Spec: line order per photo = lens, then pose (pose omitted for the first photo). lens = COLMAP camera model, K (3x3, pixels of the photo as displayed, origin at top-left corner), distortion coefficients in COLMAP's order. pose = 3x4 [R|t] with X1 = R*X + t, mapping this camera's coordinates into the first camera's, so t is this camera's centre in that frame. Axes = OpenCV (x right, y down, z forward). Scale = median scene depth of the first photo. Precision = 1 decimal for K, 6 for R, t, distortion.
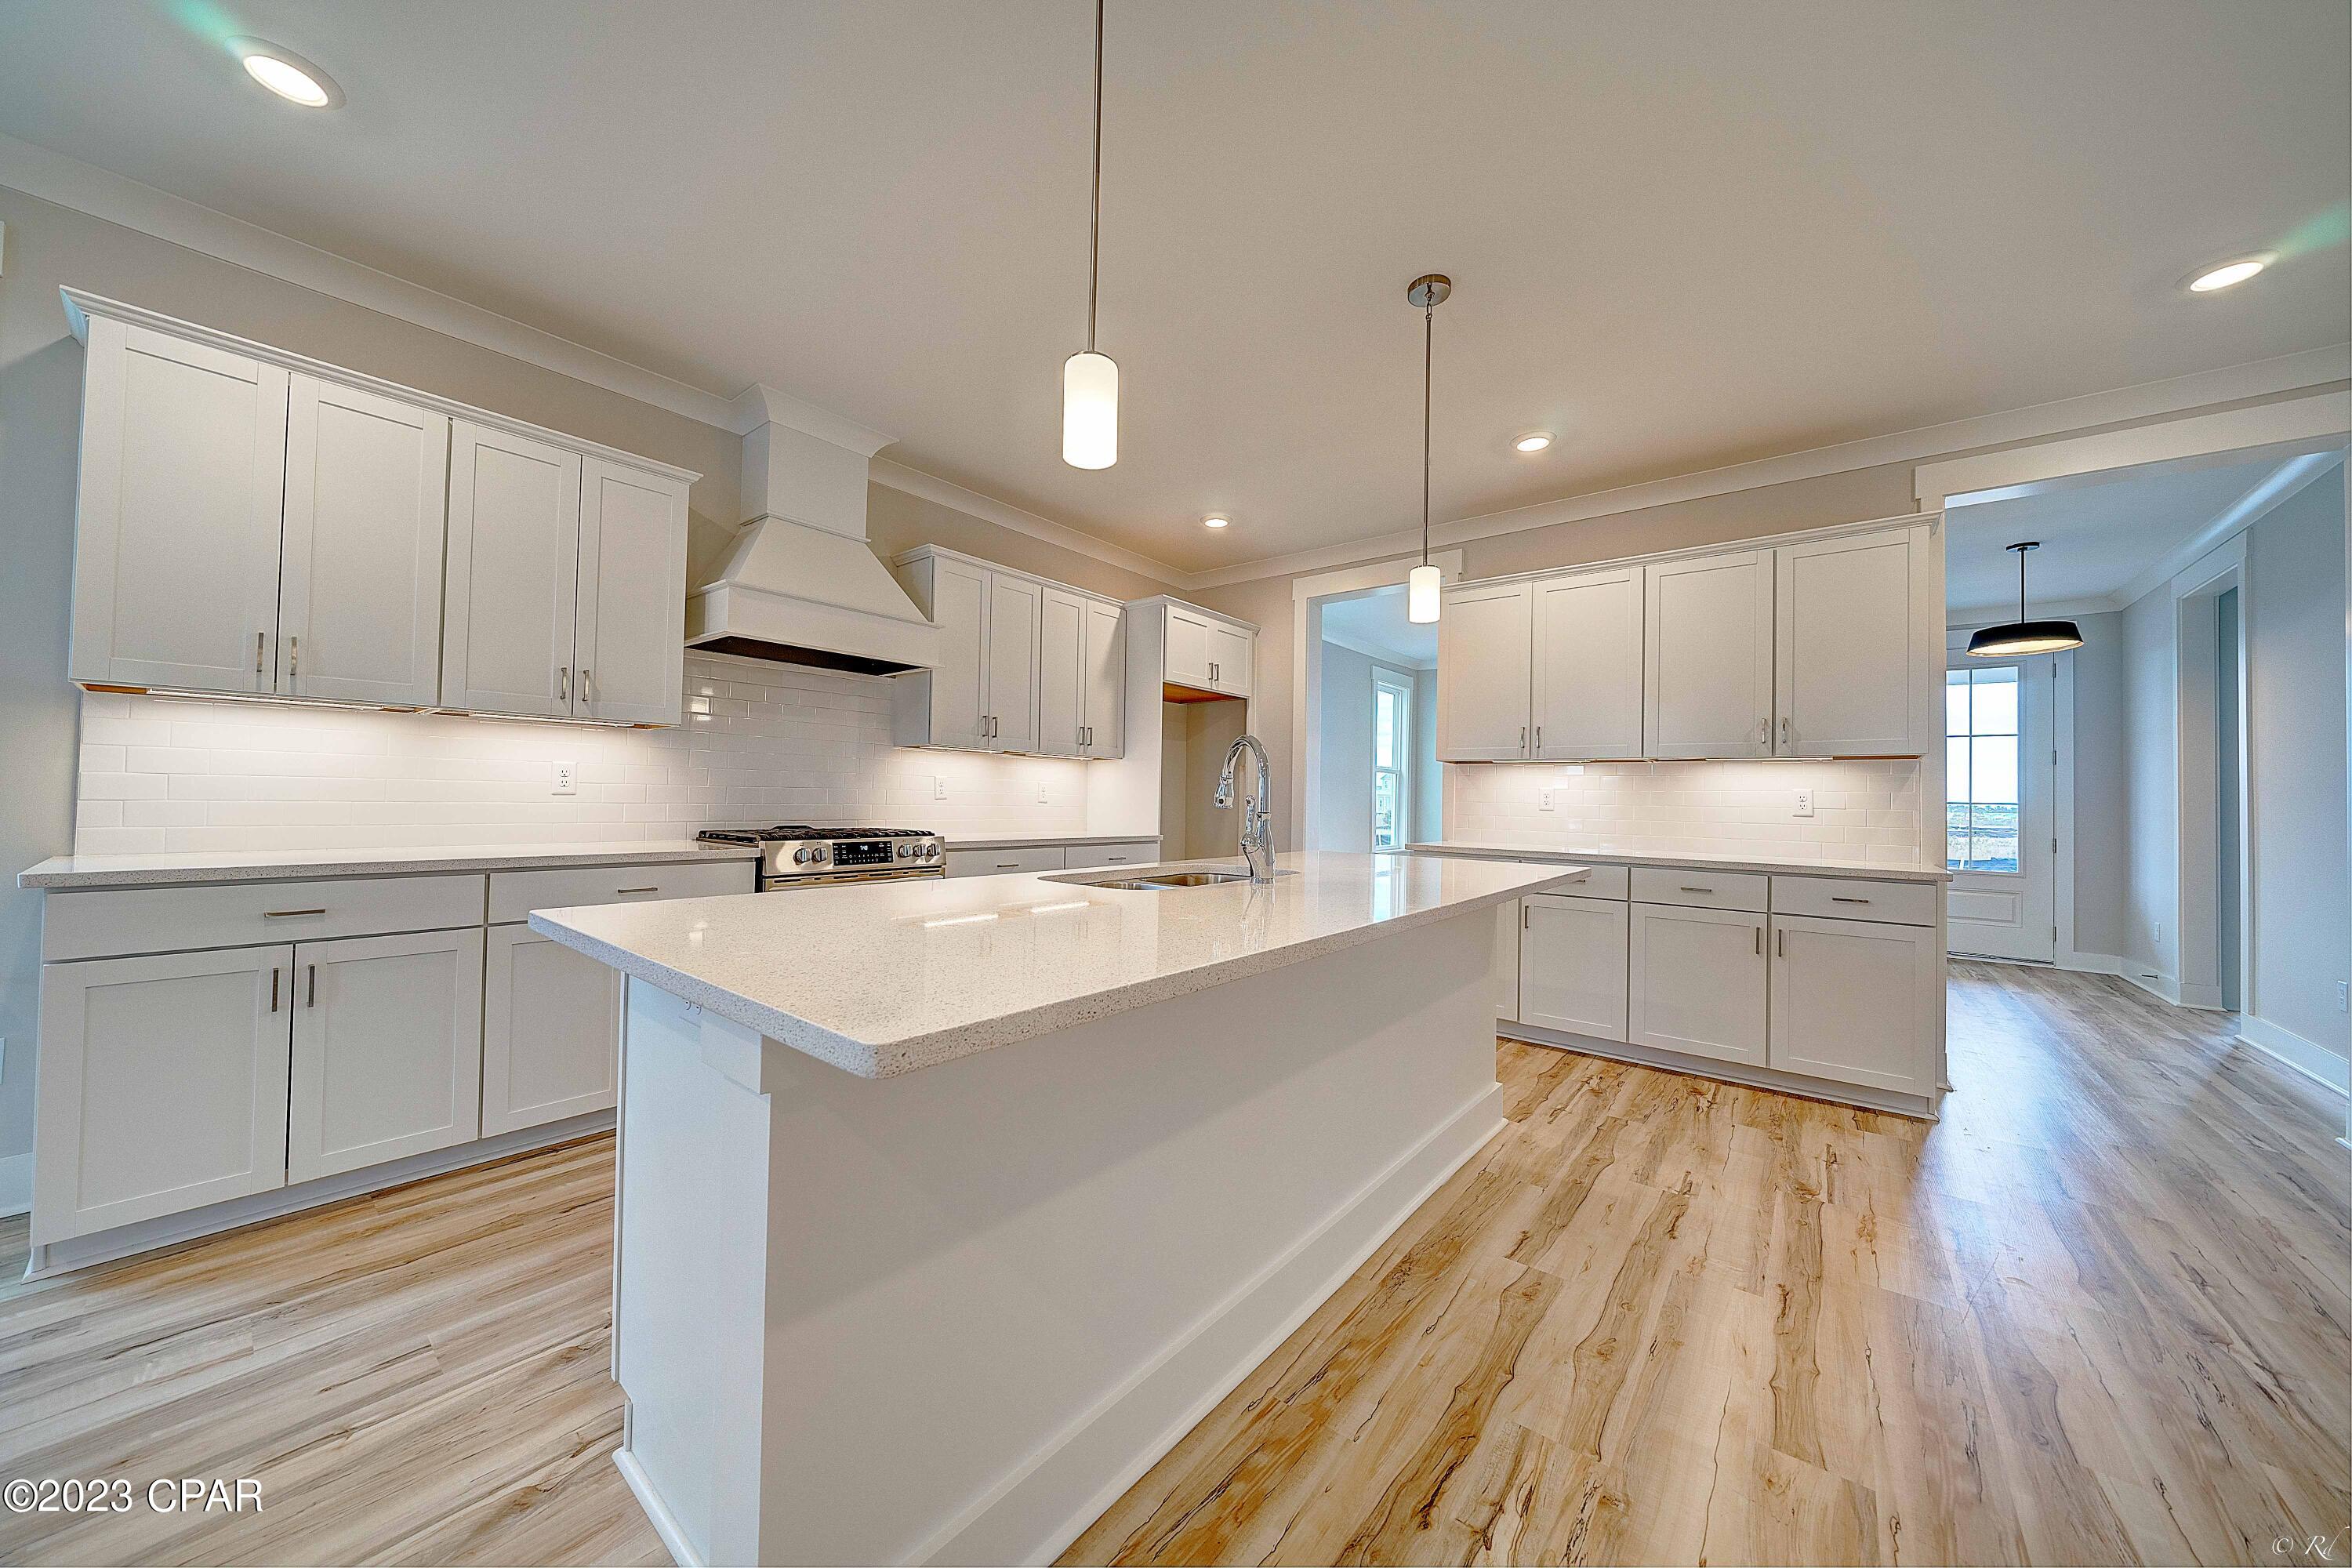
lens RADIAL K [[805.4, 0, 1176.0], [0, 805.4, 784.0], [0, 0, 1]] dist [-0.002981, 0.000079]
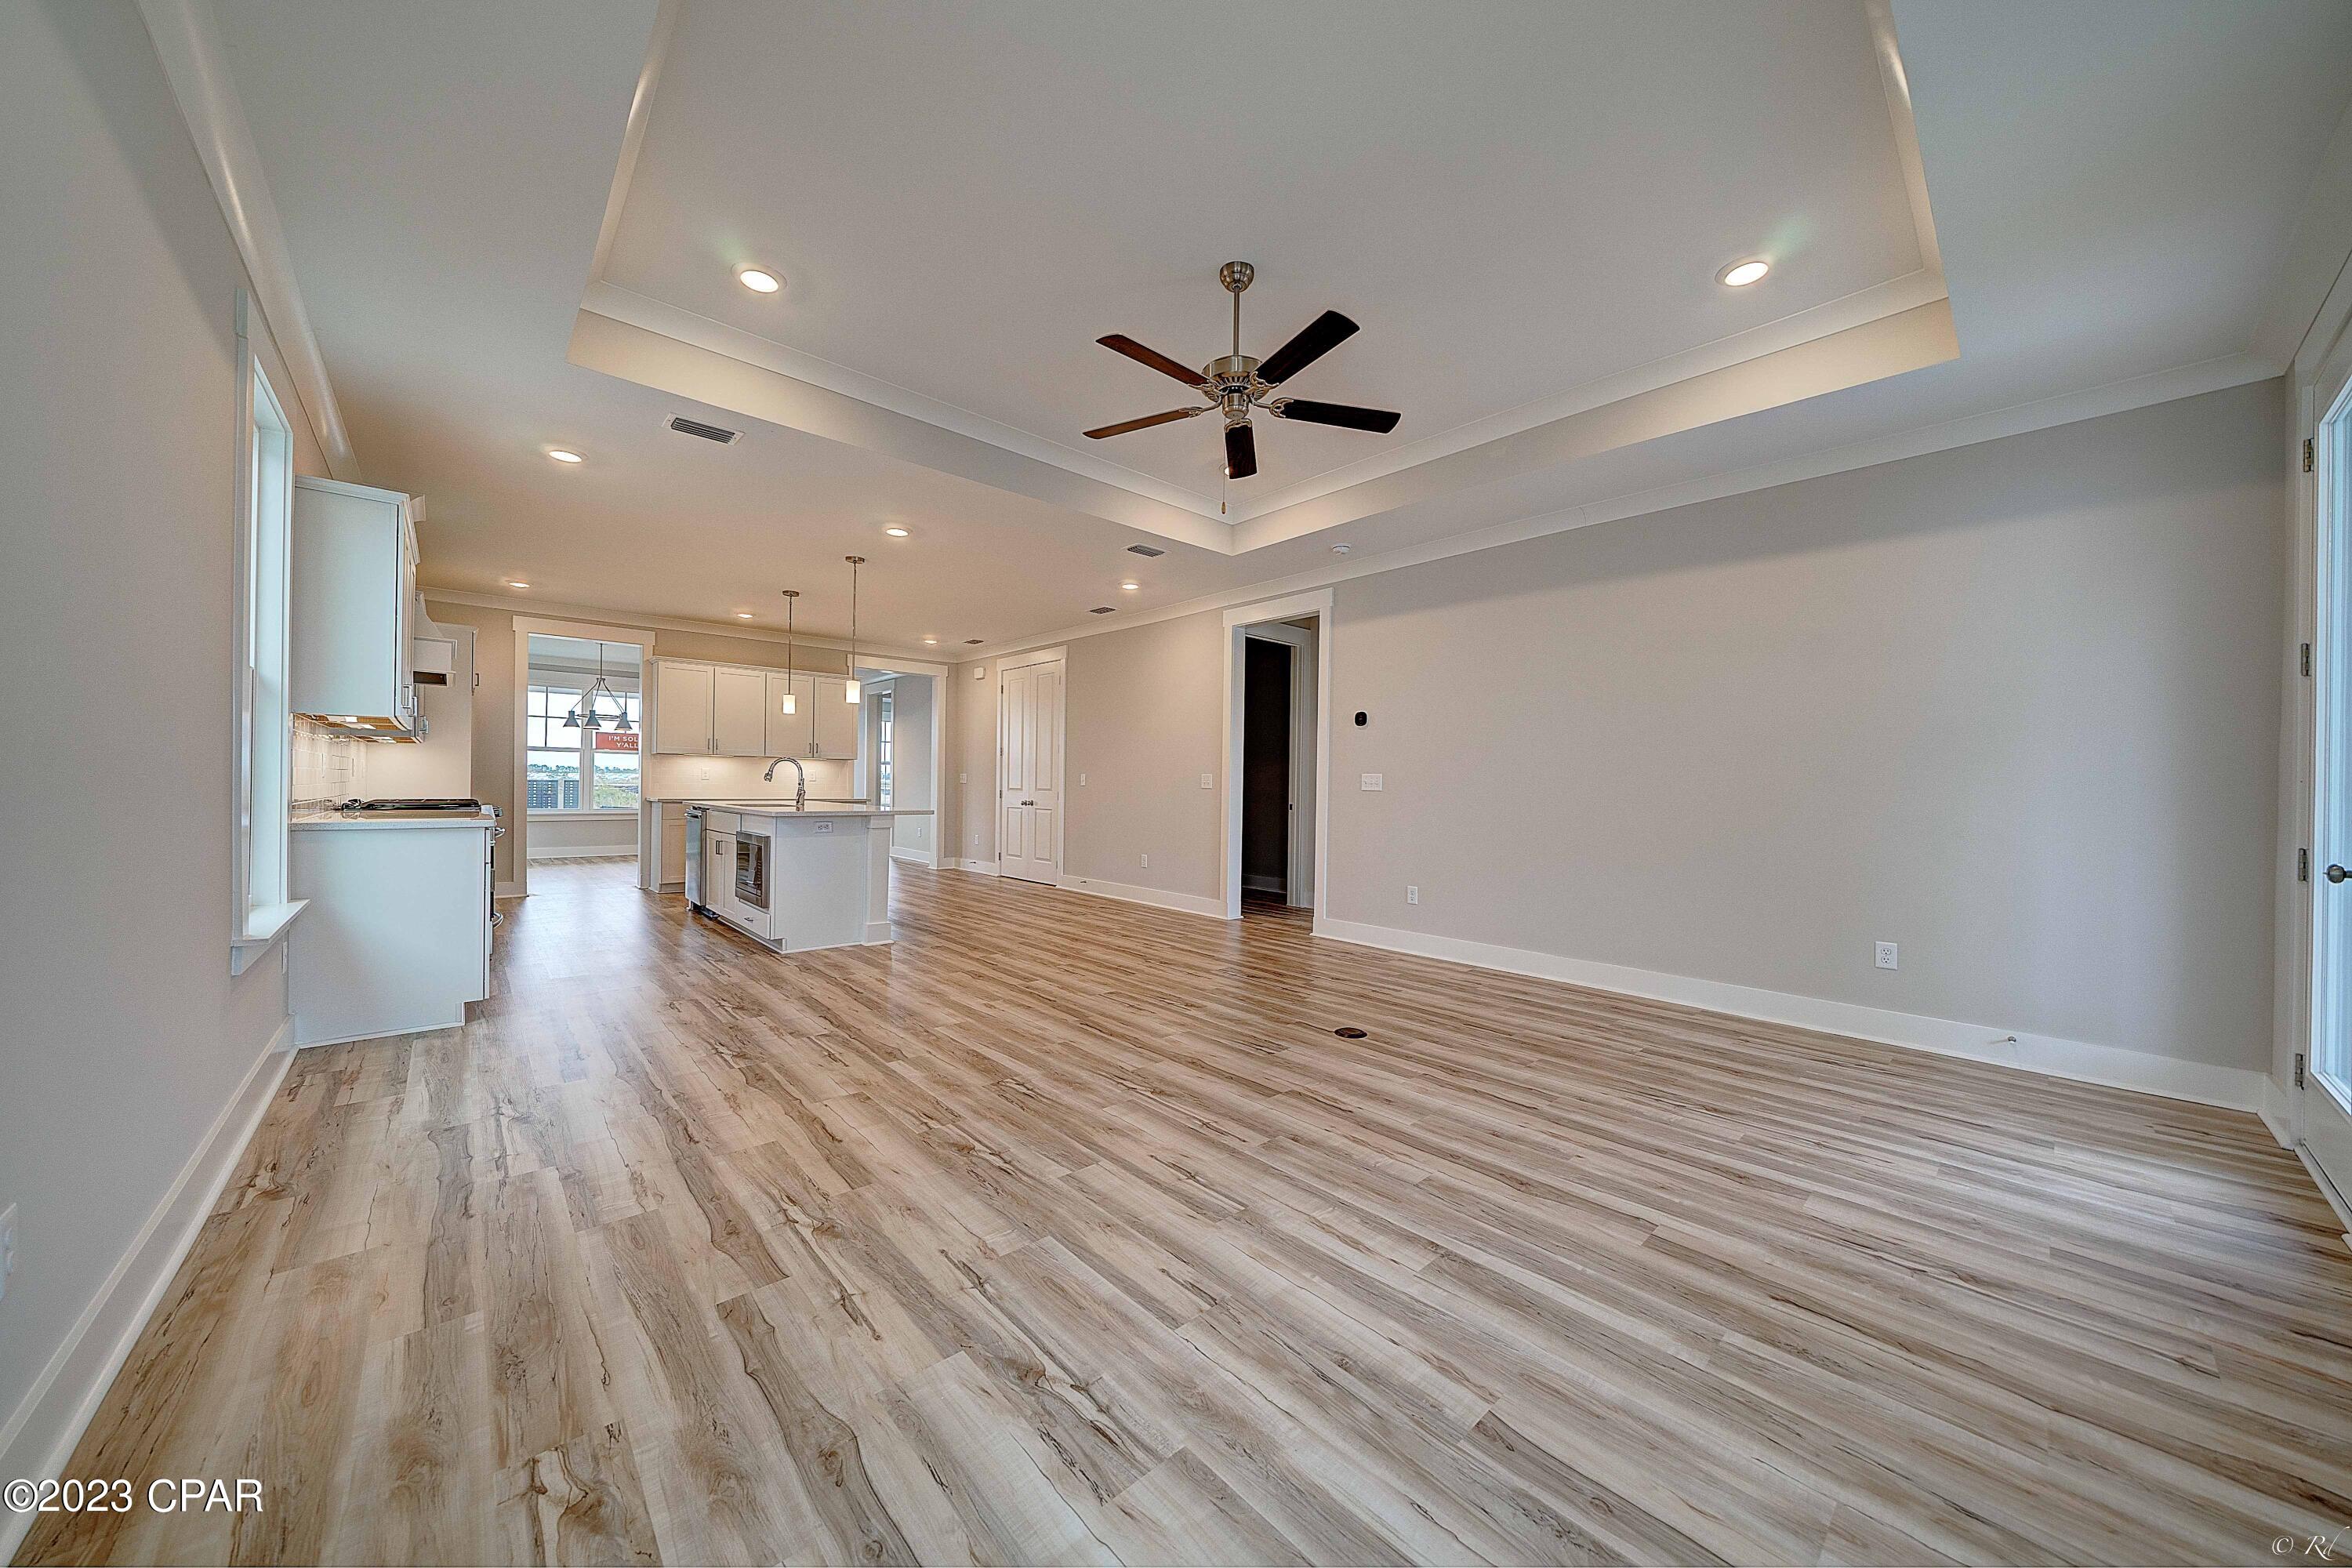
lens RADIAL K [[805.4, 0, 1176.0], [0, 805.4, 784.0], [0, 0, 1]] dist [-0.002981, 0.000079]
pose [[0.144412, -0.016703, 0.989377, -1.941769], [-0.030319, 0.999313, 0.021297, -0.047588], [-0.989053, -0.033073, 0.143807, -0.638519]]
